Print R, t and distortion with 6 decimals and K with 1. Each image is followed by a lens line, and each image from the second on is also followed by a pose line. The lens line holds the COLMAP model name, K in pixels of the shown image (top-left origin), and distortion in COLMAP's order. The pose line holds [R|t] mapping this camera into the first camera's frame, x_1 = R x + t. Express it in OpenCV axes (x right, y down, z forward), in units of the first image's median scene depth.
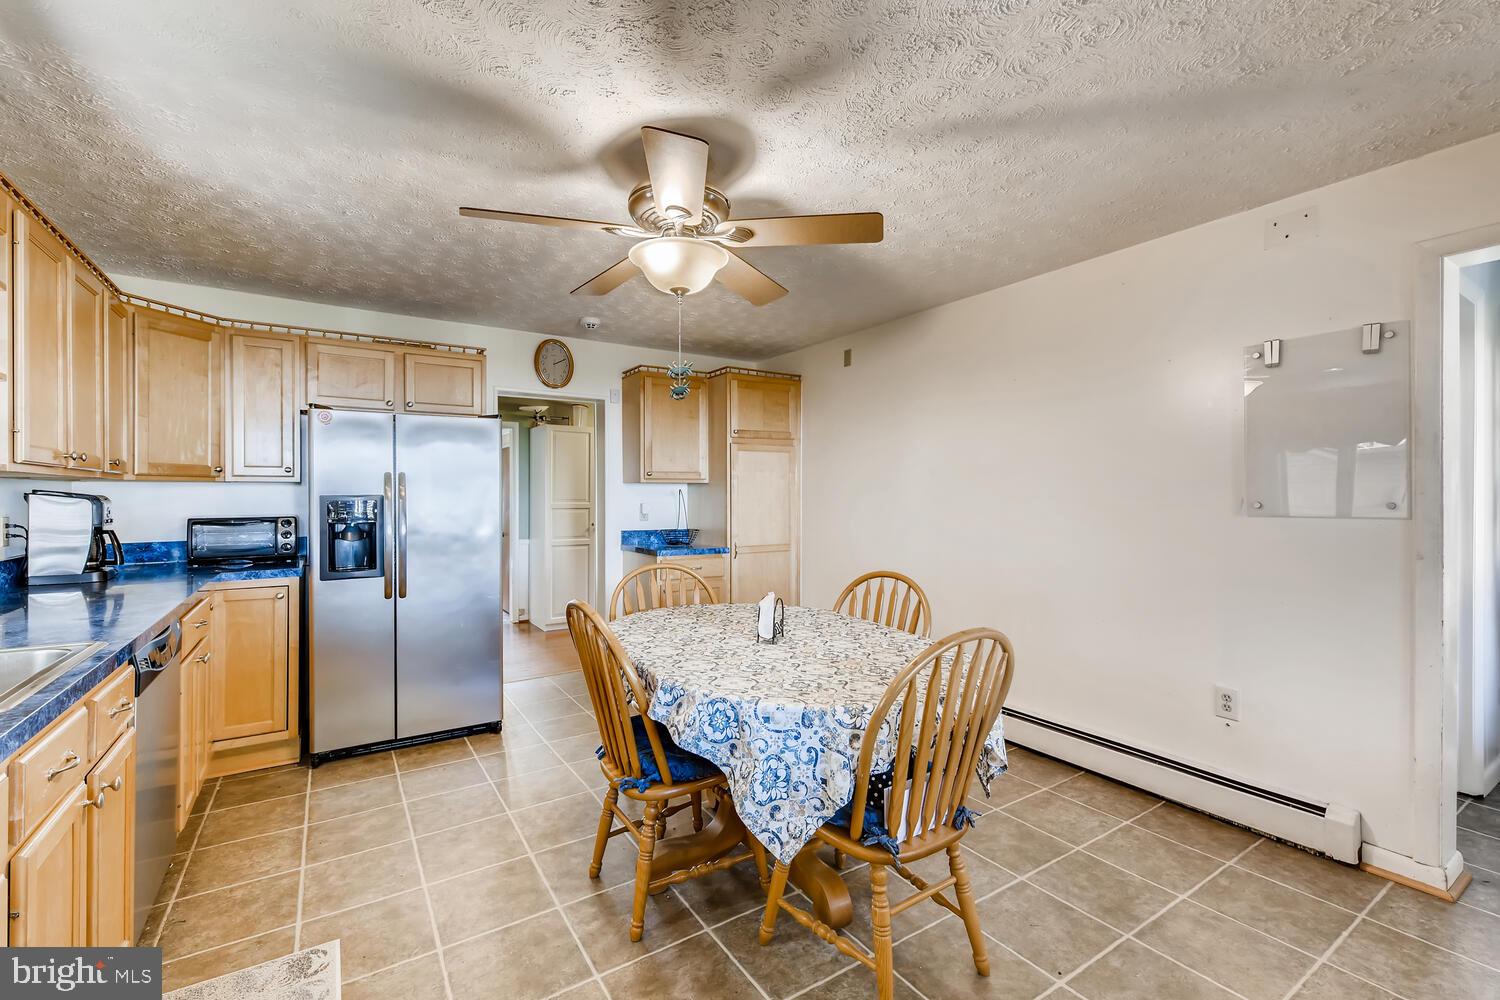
lens RADIAL K [[663.3, 0, 751.3], [0, 663.3, 496.8], [0, 0, 1]] dist [0.011497, -0.001604]
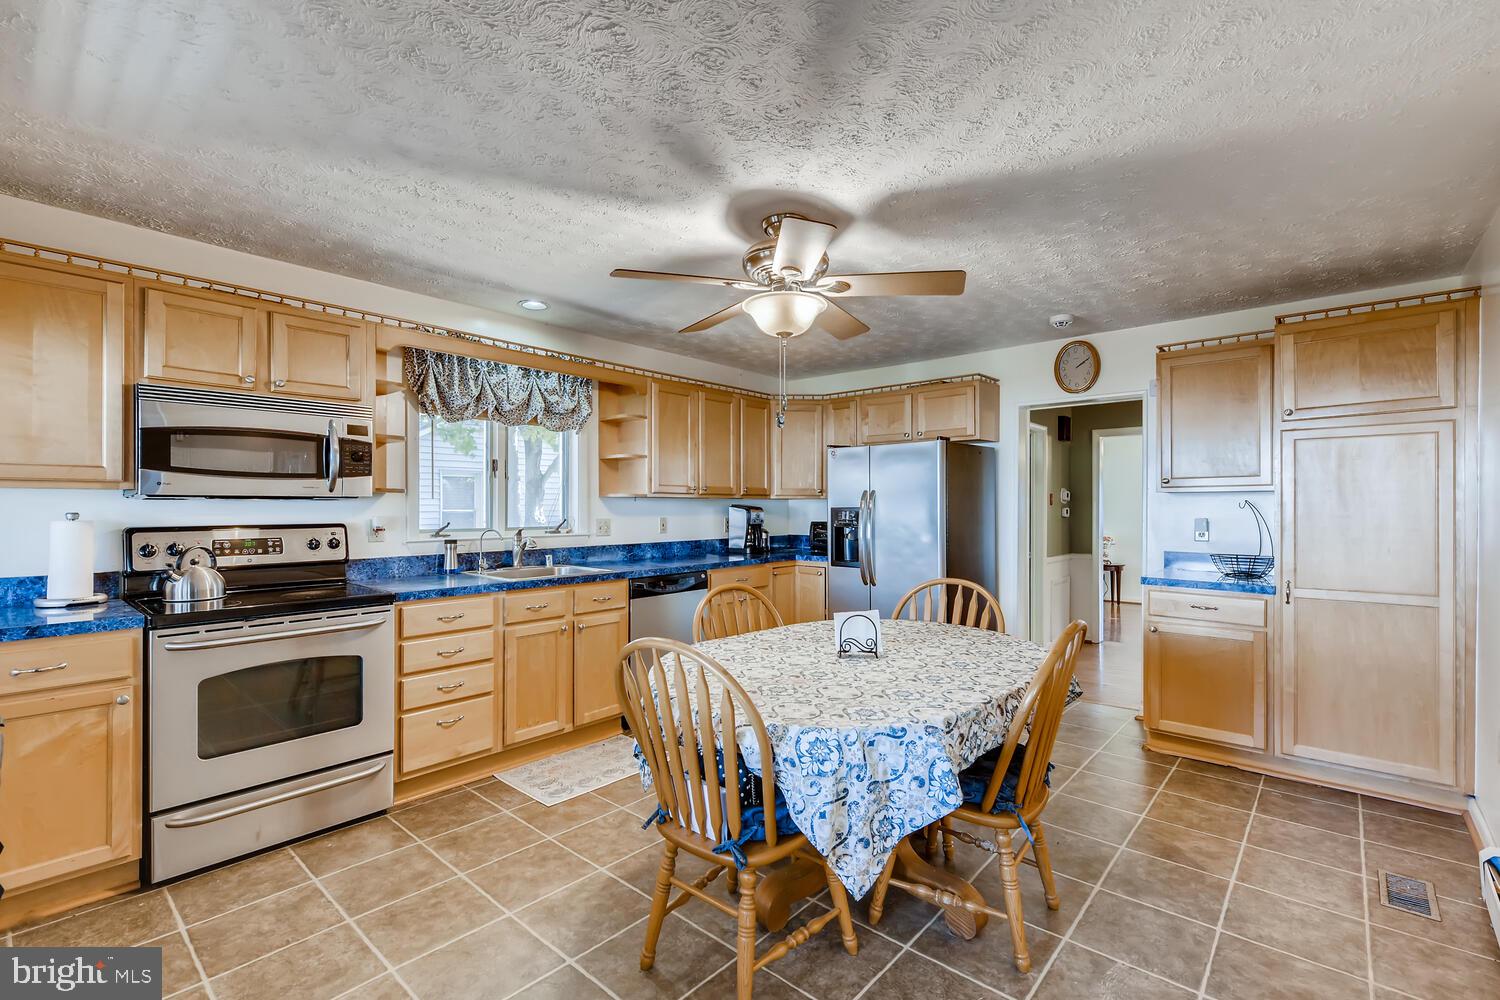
lens RADIAL K [[663.3, 0, 754.5], [0, 663.3, 505.0], [0, 0, 1]] dist [0.011497, -0.001604]
pose [[0.262665, -0.000302, -0.964887, 0.668373], [0.002922, 0.999996, 0.000483, -0.008346], [0.964883, -0.002946, 0.262664, 0.427436]]
